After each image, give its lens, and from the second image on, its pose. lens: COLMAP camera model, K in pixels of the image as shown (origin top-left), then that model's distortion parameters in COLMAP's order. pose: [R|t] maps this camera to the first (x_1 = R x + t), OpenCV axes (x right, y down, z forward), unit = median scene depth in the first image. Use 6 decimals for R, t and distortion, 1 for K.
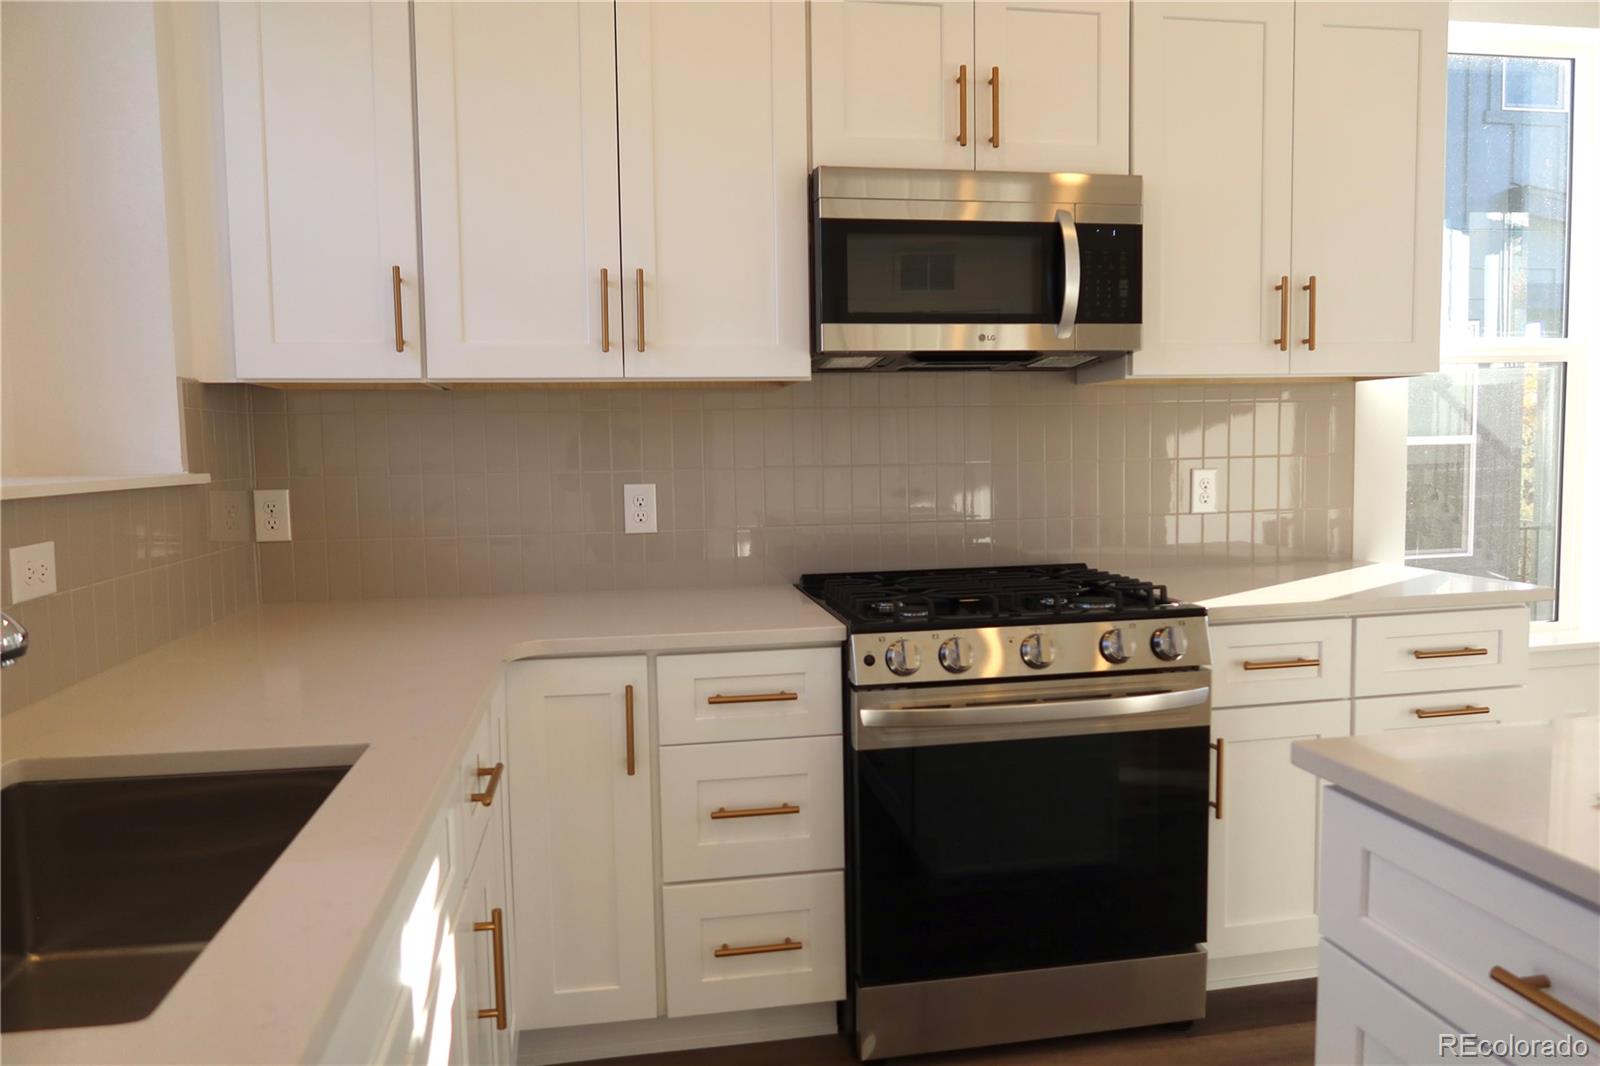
lens RADIAL K [[1102.1, 0, 785.4], [0, 1102.1, 532.1], [0, 0, 1]] dist [0.001958, -0.033576]
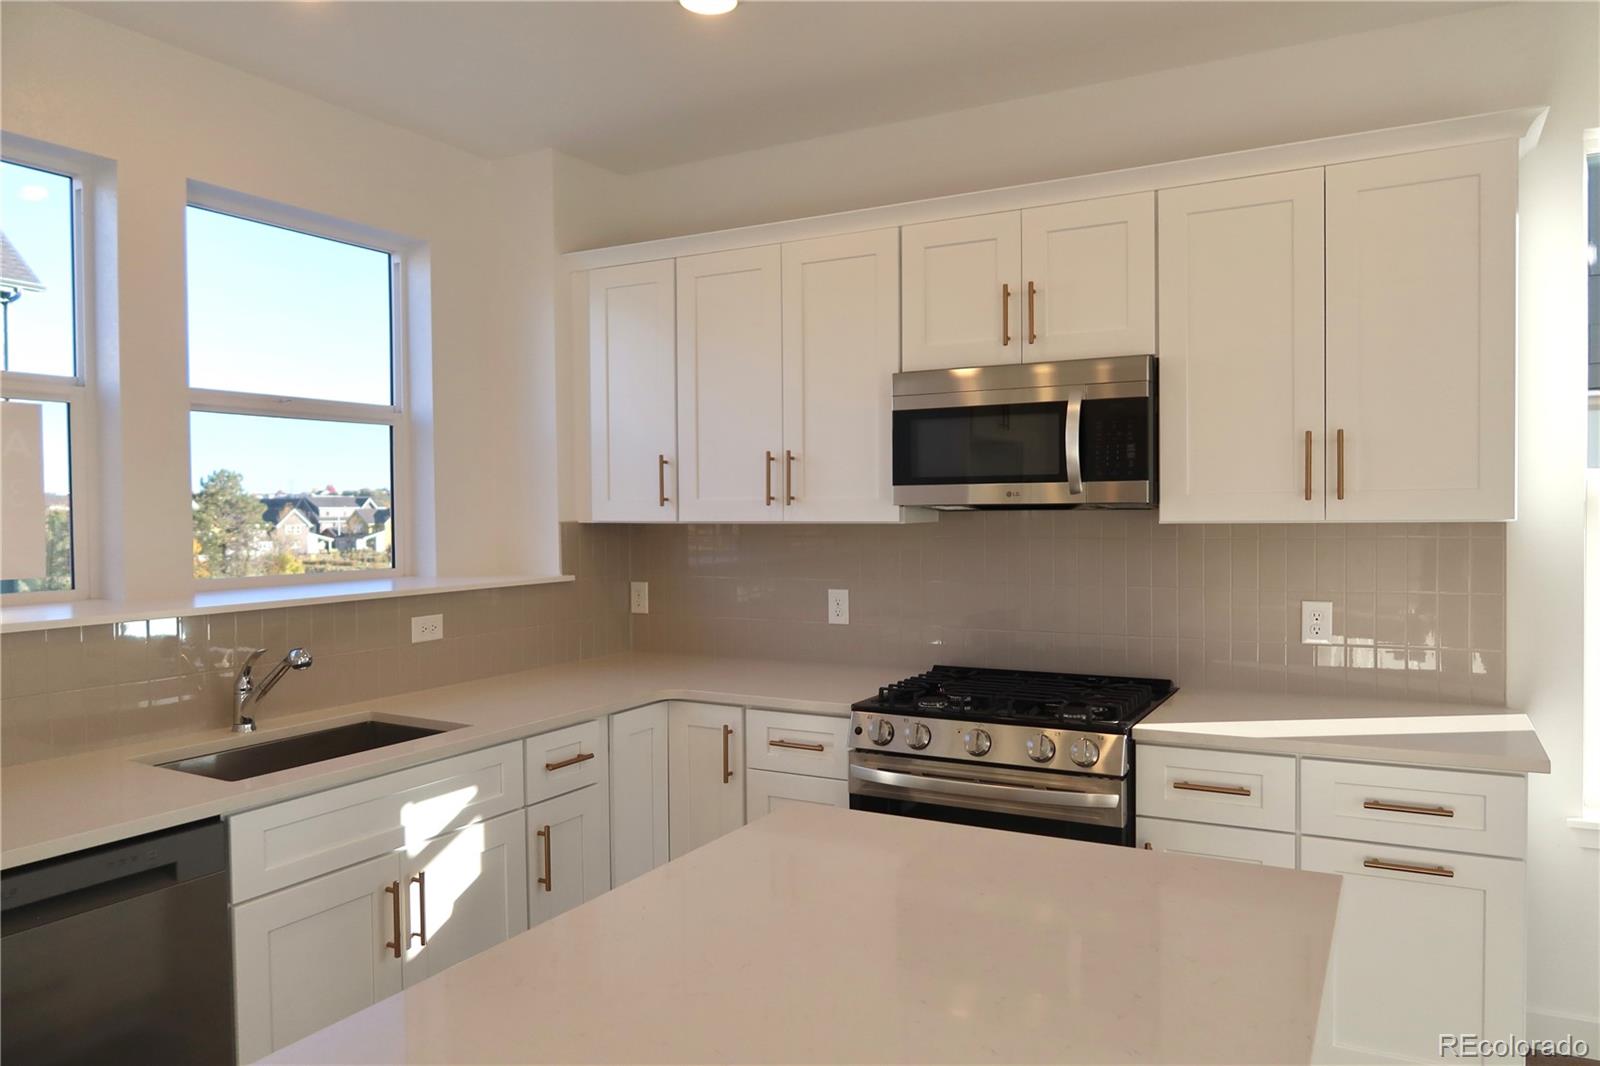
lens RADIAL K [[1102.1, 0, 785.4], [0, 1102.1, 532.1], [0, 0, 1]] dist [0.001958, -0.033576]
pose [[0.770737, 0.023513, -0.636719, 0.798612], [-0.053221, 0.998202, -0.027561, -0.083816], [0.634927, 0.055129, 0.770603, -0.147609]]
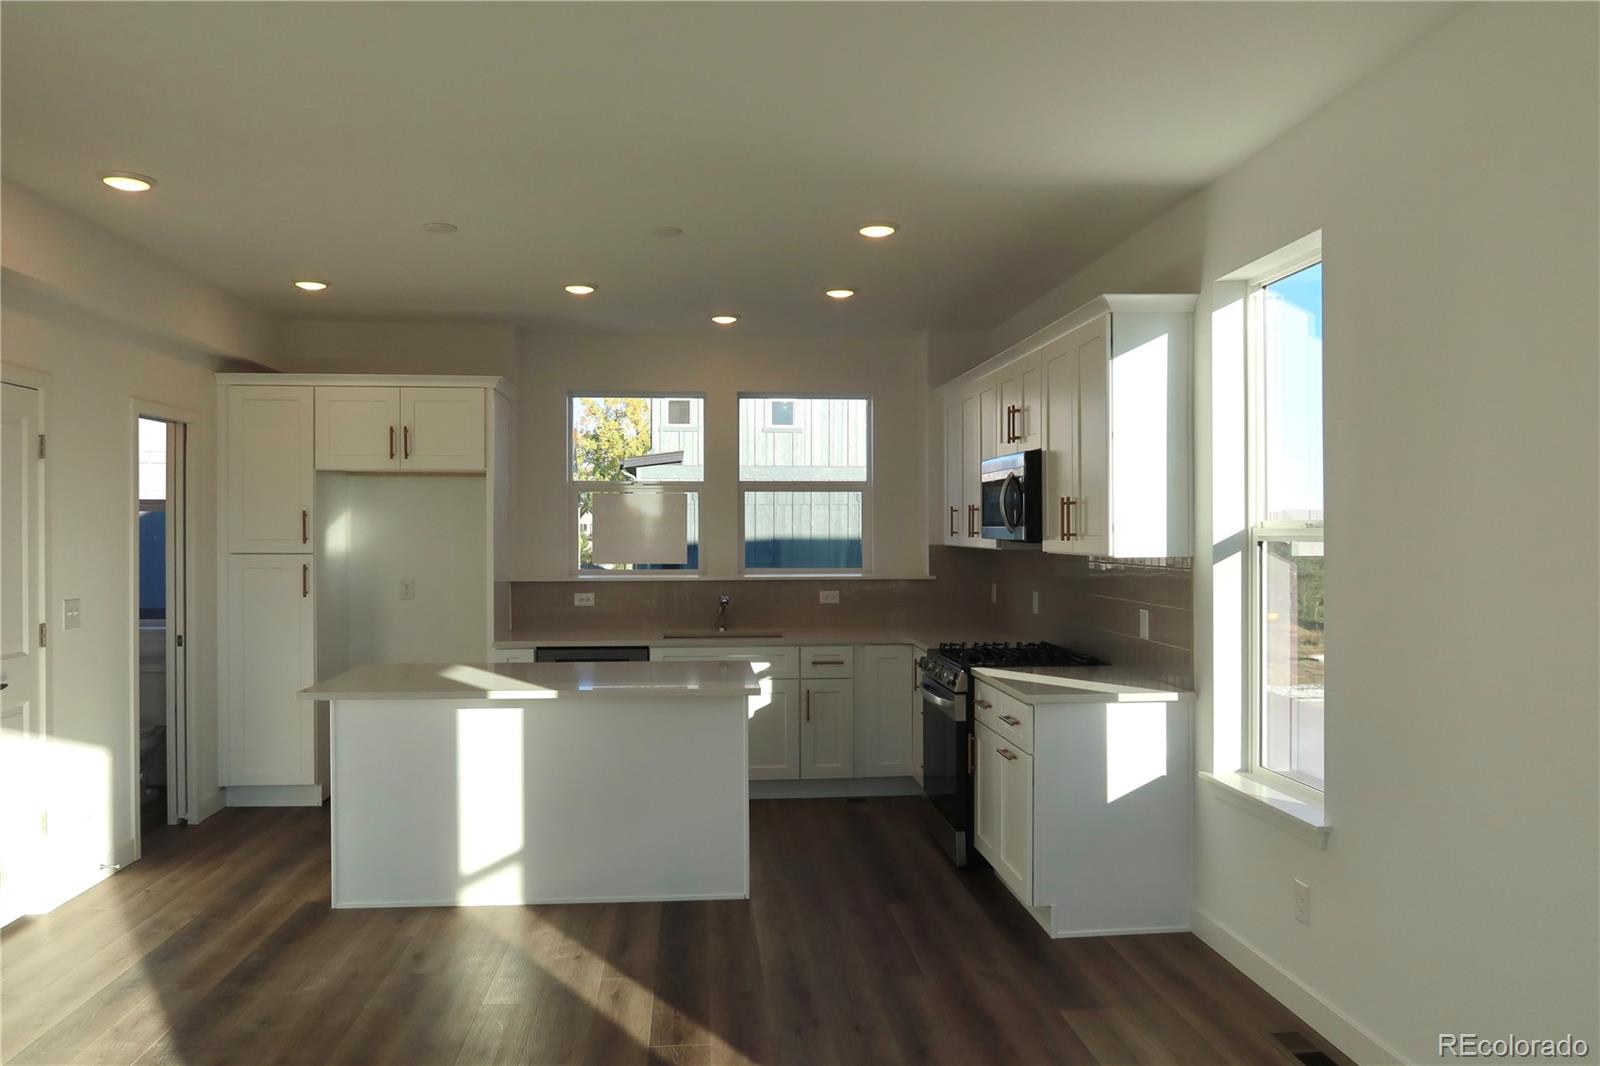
lens RADIAL K [[1102.1, 0, 785.4], [0, 1102.1, 532.1], [0, 0, 1]] dist [0.001958, -0.033576]
pose [[-0.091548, 0.015771, -0.995676, 2.337175], [-0.075322, 0.996900, 0.022716, -0.193900], [0.992948, 0.077076, -0.090076, 0.780575]]
